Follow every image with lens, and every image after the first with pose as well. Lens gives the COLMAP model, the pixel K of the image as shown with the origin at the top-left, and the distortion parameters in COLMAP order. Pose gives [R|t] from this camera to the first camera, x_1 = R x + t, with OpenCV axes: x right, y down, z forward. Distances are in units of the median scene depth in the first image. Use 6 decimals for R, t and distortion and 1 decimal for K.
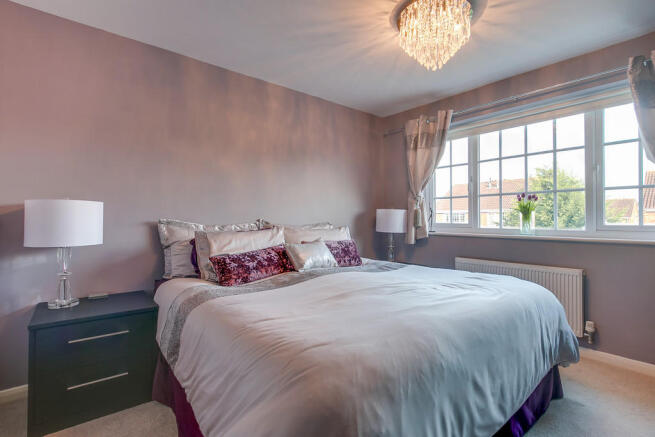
lens RADIAL K [[307.1, 0, 329.1], [0, 307.1, 215.1], [0, 0, 1]] dist [-0.003299, -0.000264]
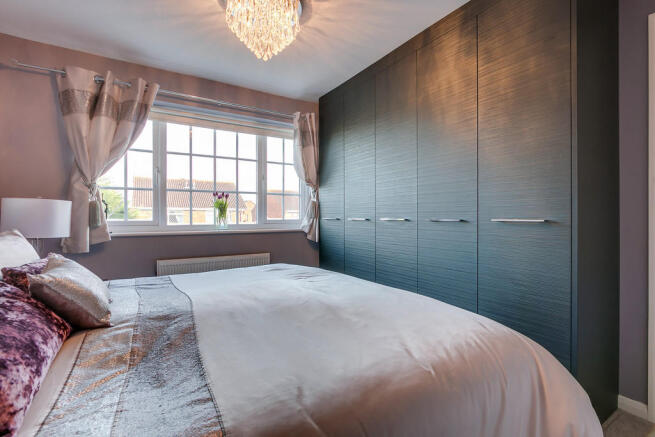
lens RADIAL K [[307.1, 0, 329.1], [0, 307.1, 215.1], [0, 0, 1]] dist [-0.003299, -0.000264]
pose [[0.132303, -0.000076, 0.991209, -0.363067], [-0.009456, 0.999954, 0.001339, 0.006088], [-0.991164, -0.009550, 0.132296, 0.419960]]
